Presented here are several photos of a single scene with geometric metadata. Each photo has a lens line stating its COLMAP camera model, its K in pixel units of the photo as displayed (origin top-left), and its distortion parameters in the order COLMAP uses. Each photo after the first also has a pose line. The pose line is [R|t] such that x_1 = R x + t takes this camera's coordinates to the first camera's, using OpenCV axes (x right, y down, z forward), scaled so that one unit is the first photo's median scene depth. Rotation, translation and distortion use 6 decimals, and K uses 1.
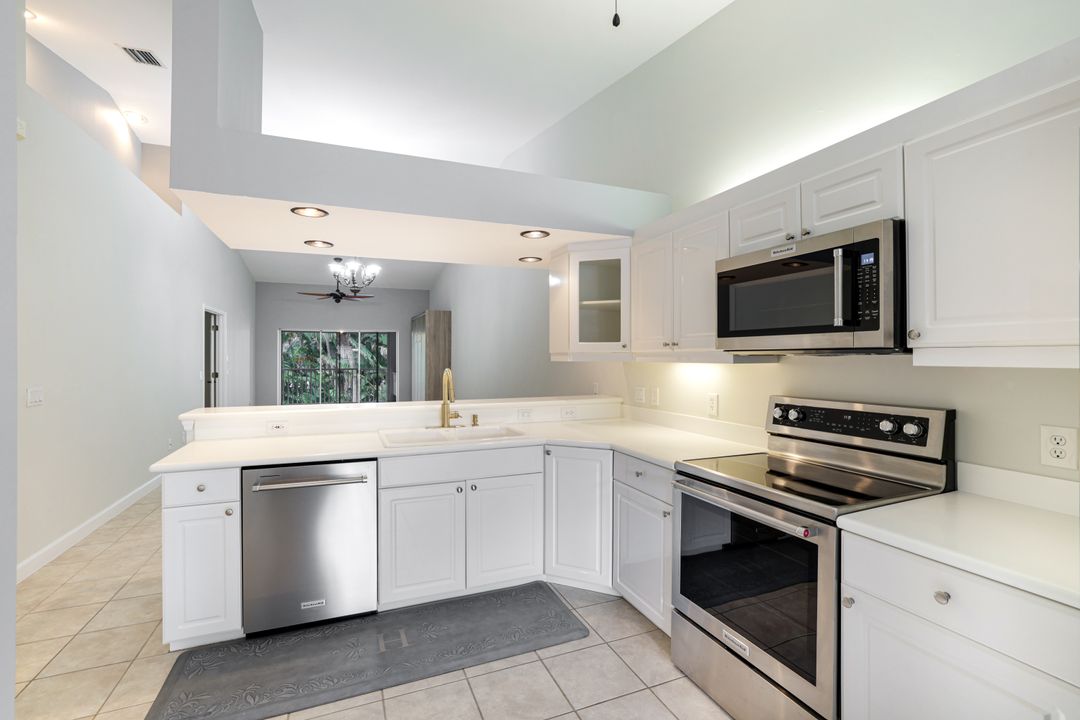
lens RADIAL K [[473.7, 0, 538.5], [0, 473.7, 354.9], [0, 0, 1]] dist [-0.040887, 0.012323]
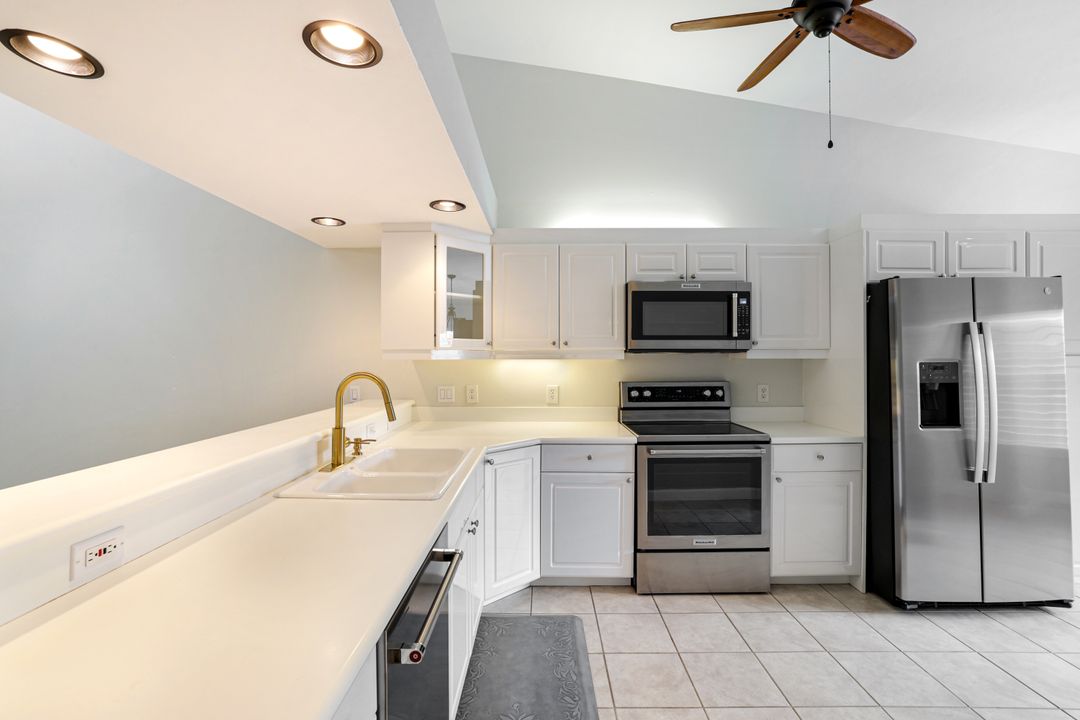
lens RADIAL K [[473.7, 0, 535.3], [0, 473.7, 358.2], [0, 0, 1]] dist [-0.040887, 0.012323]
pose [[0.400923, -0.005360, 0.916096, -0.784332], [-0.002517, 0.999973, 0.006952, 0.005663], [-0.916108, -0.005093, 0.400898, 0.588839]]
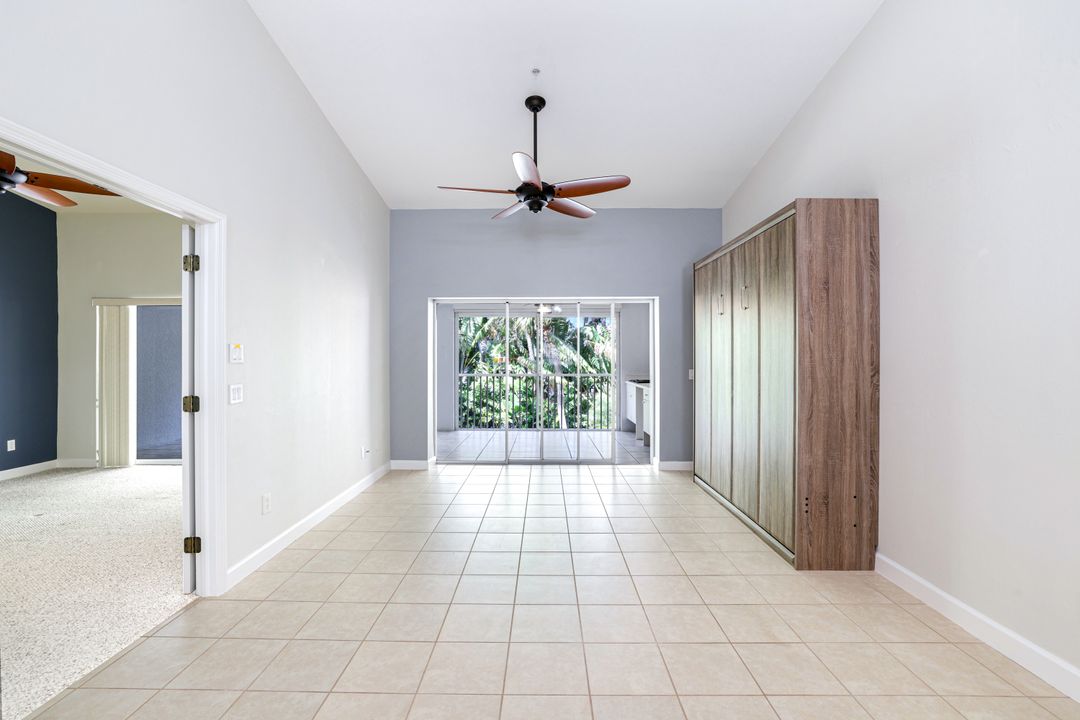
lens RADIAL K [[473.7, 0, 547.9], [0, 473.7, 351.9], [0, 0, 1]] dist [-0.040887, 0.012323]
pose [[0.925016, -0.006584, -0.379872, -0.988588], [0.003735, 0.999959, -0.008235, 0.030485], [0.379910, 0.006199, 0.925003, 2.356058]]
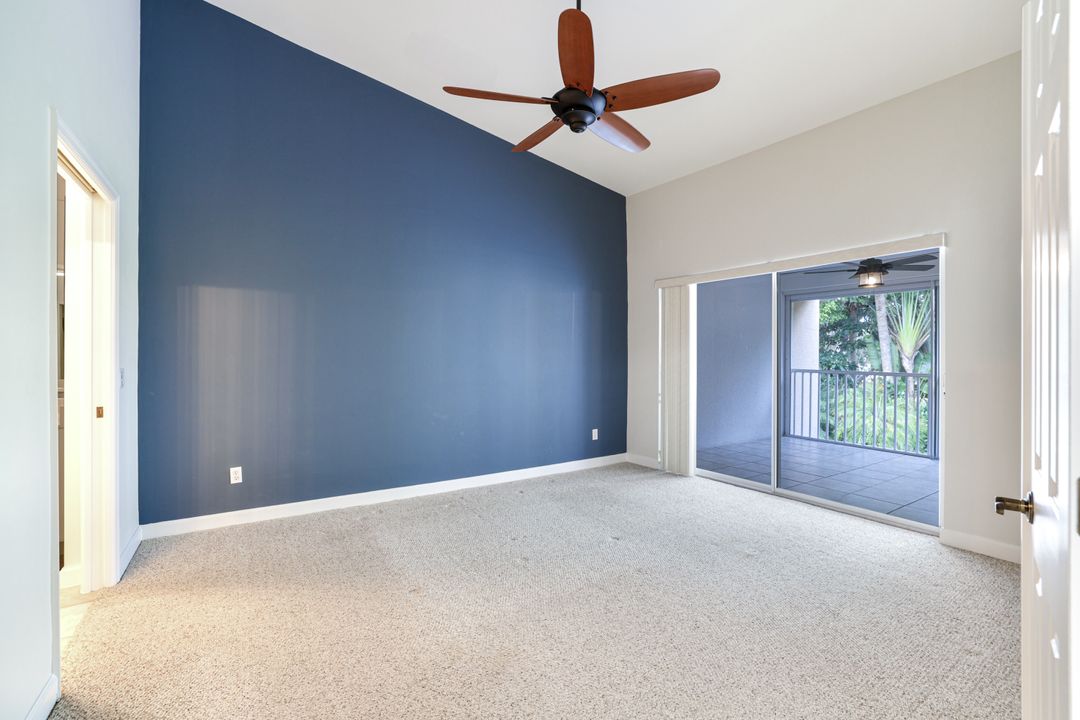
lens RADIAL K [[473.7, 0, 535.9], [0, 473.7, 359.0], [0, 0, 1]] dist [-0.040887, 0.012323]
pose [[0.186222, 0.016607, -0.982367, -1.801792], [-0.000348, 0.999858, 0.016837, 0.046918], [0.982508, -0.002794, 0.186202, 2.632847]]
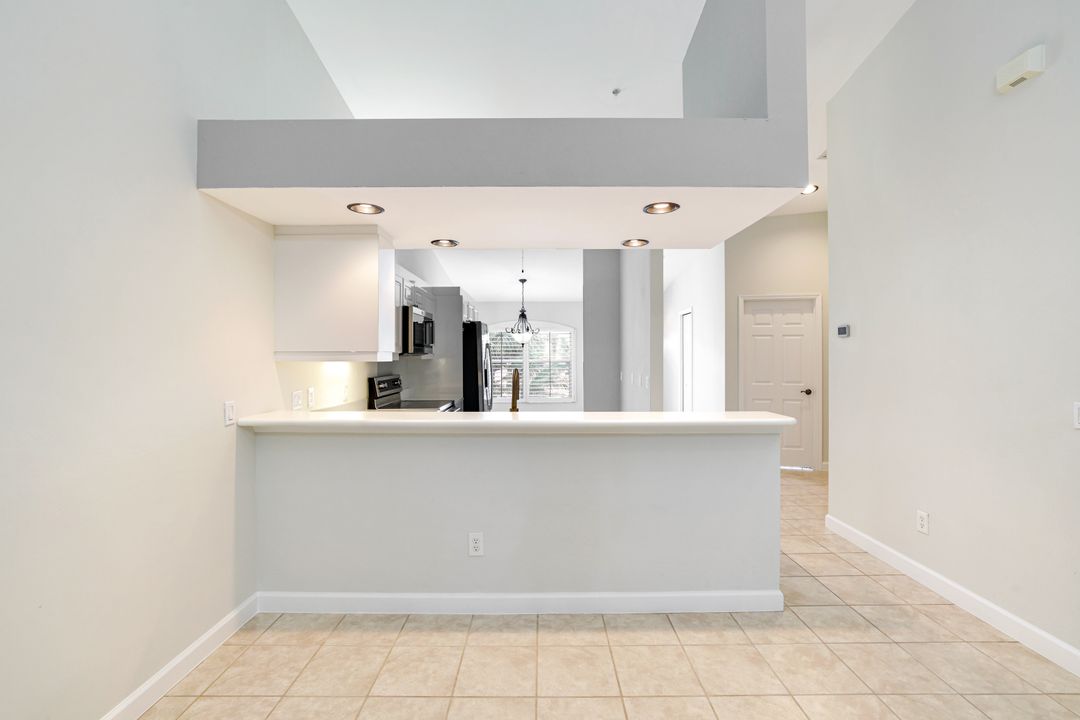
lens RADIAL K [[473.7, 0, 544.1], [0, 473.7, 351.2], [0, 0, 1]] dist [-0.040887, 0.012323]
pose [[-0.926618, 0.004388, 0.375977, -0.697477], [-0.001215, 0.999892, -0.014664, 0.008630], [-0.376001, -0.014045, -0.926513, 2.137949]]
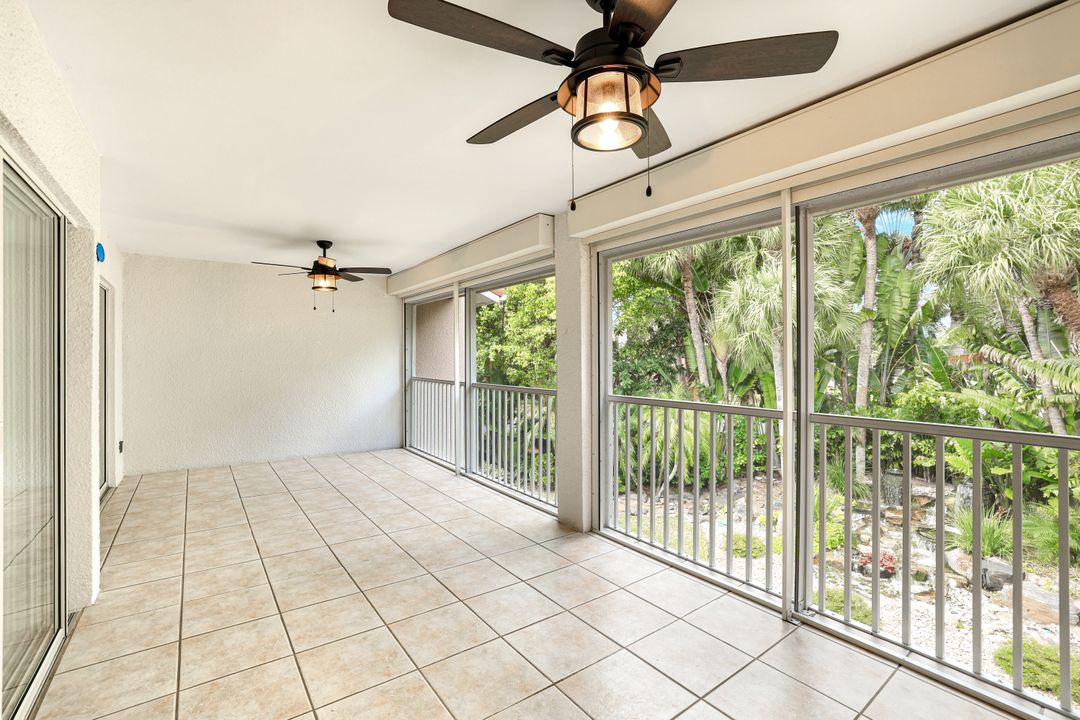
lens RADIAL K [[473.7, 0, 537.0], [0, 473.7, 359.8], [0, 0, 1]] dist [-0.040887, 0.012323]
pose [[0.241244, 0.009894, -0.970414, -1.603338], [0.006769, 0.999907, 0.011878, 0.034568], [0.970441, -0.009434, 0.241155, 4.739144]]
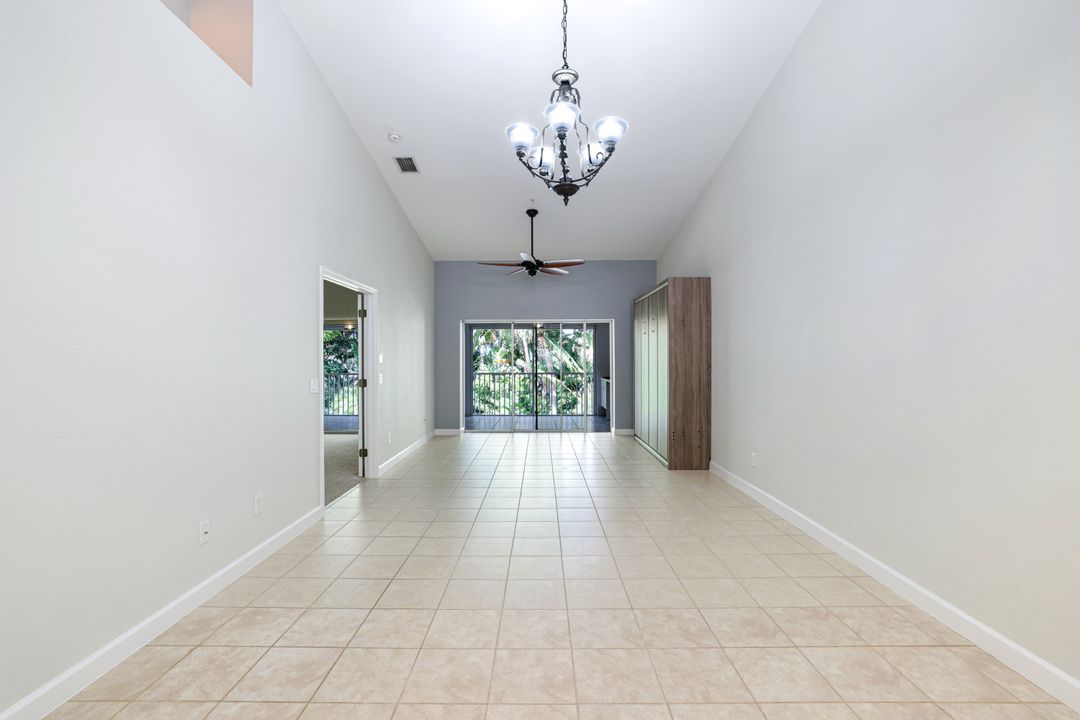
lens RADIAL K [[473.7, 0, 545.7], [0, 473.7, 355.7], [0, 0, 1]] dist [-0.040887, 0.012323]
pose [[0.927773, -0.007543, -0.373070, -0.578582], [0.005675, 0.999965, -0.006103, 0.028784], [0.373103, 0.003545, 0.927783, 1.392134]]
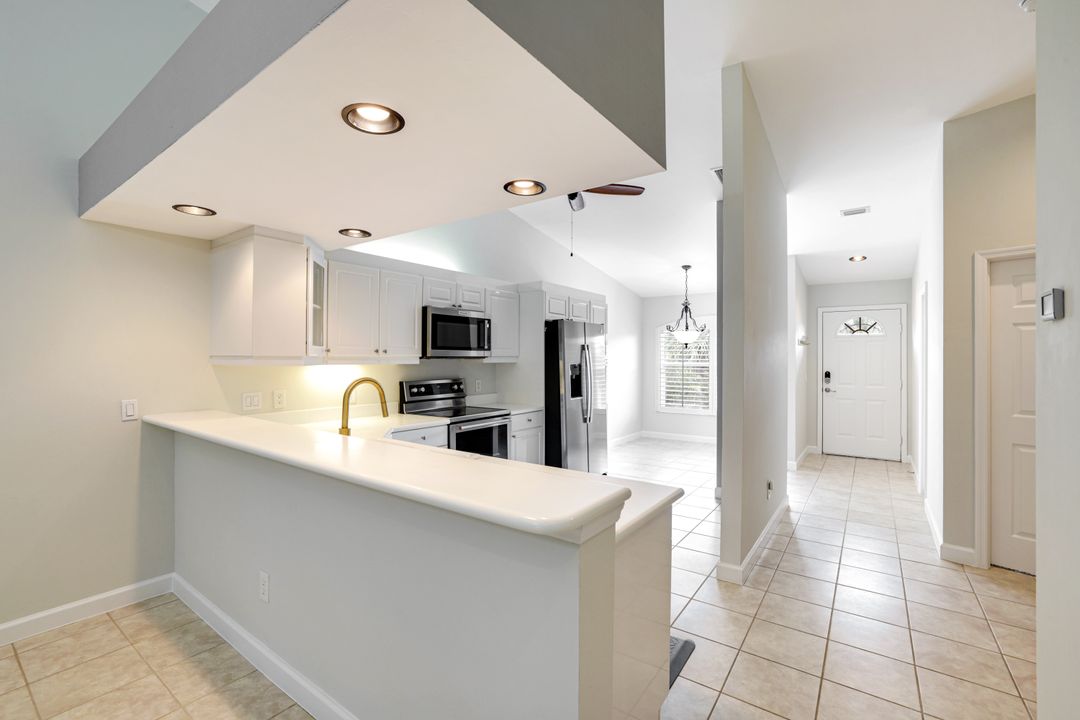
lens RADIAL K [[473.7, 0, 546.2], [0, 473.7, 357.2], [0, 0, 1]] dist [-0.040887, 0.012323]
pose [[-0.533007, -0.003677, 0.846103, -1.131053], [-0.008804, 0.999961, -0.001201, -0.007003], [-0.846065, -0.008090, -0.533019, 1.309407]]
